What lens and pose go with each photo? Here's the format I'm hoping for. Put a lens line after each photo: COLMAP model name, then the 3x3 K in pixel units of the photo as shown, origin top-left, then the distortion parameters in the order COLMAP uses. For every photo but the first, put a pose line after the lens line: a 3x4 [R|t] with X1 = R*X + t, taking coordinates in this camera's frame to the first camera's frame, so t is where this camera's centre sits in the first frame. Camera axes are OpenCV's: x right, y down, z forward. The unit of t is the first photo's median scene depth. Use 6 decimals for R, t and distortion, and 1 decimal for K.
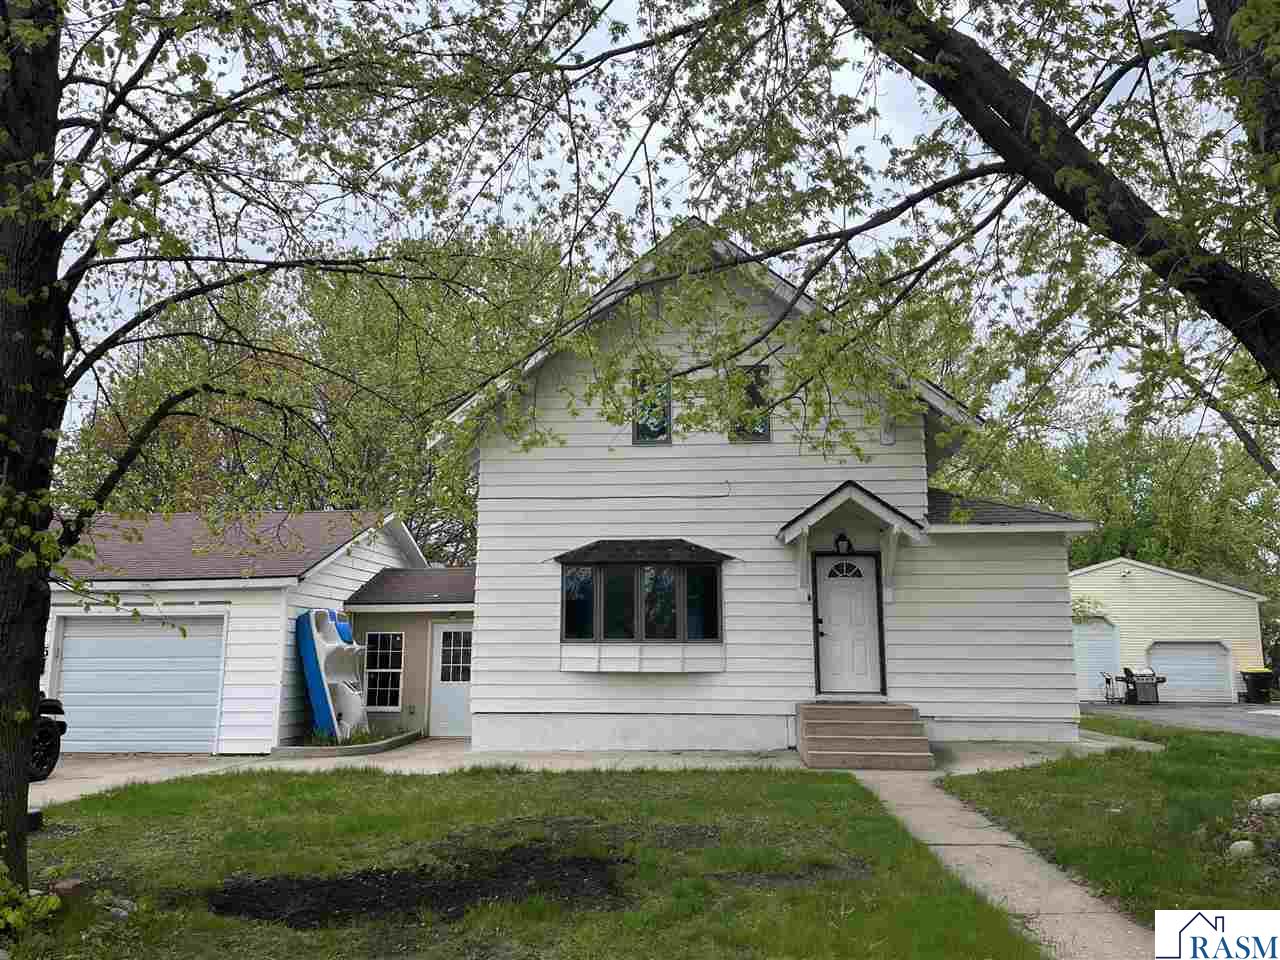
lens RADIAL K [[953.0, 0, 637.9], [0, 953.0, 481.6], [0, 0, 1]] dist [0.038994, -0.013530]
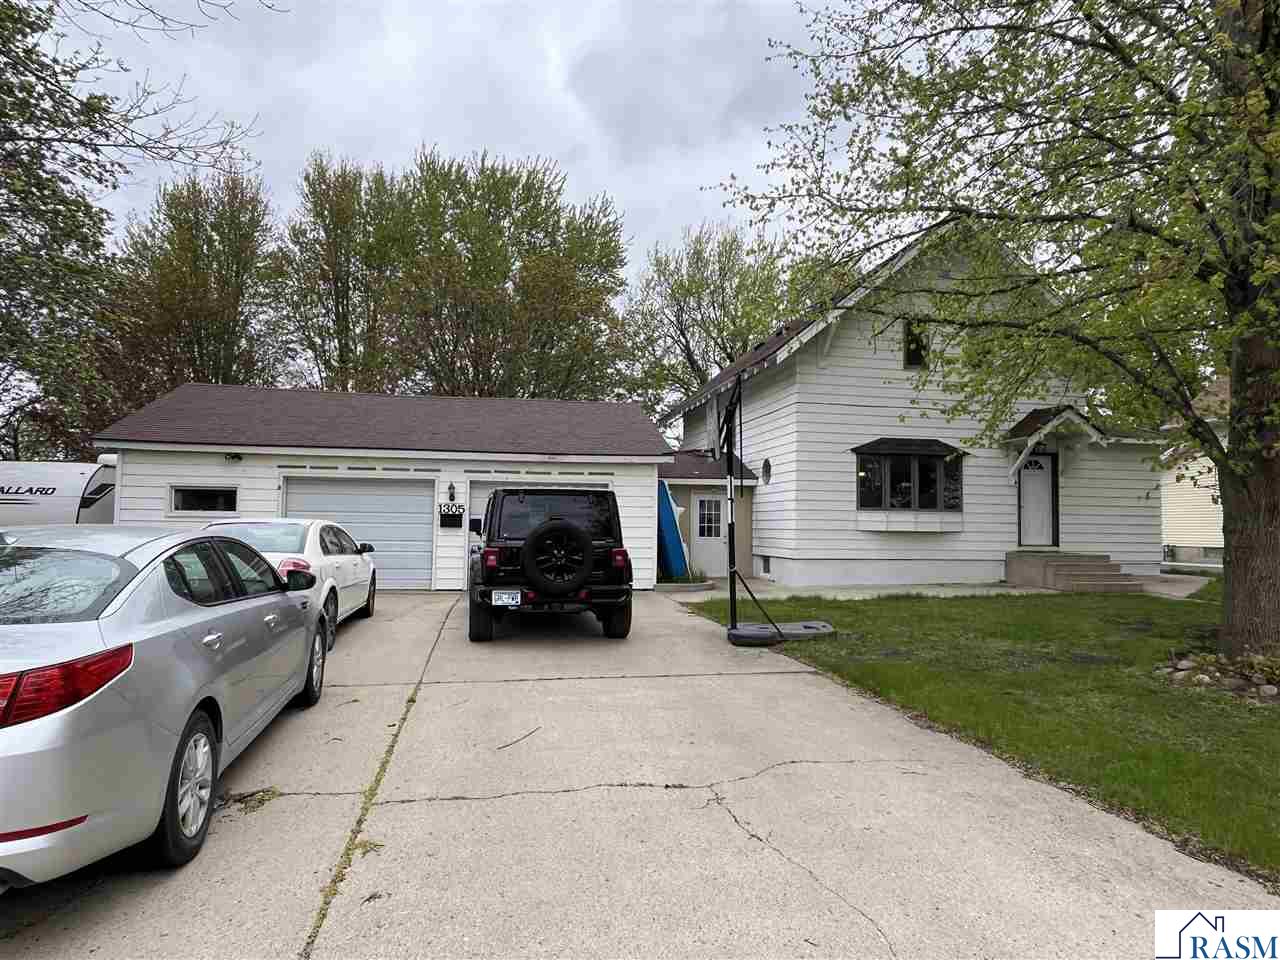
lens RADIAL K [[807.7, 0, 635.3], [0, 807.7, 485.9], [0, 0, 1]] dist [0.001826, -0.001912]
pose [[0.960660, 0.023538, 0.276729, -0.721311], [-0.061940, 0.989463, 0.130864, -0.000012], [-0.270733, -0.142857, 0.951996, -0.027703]]
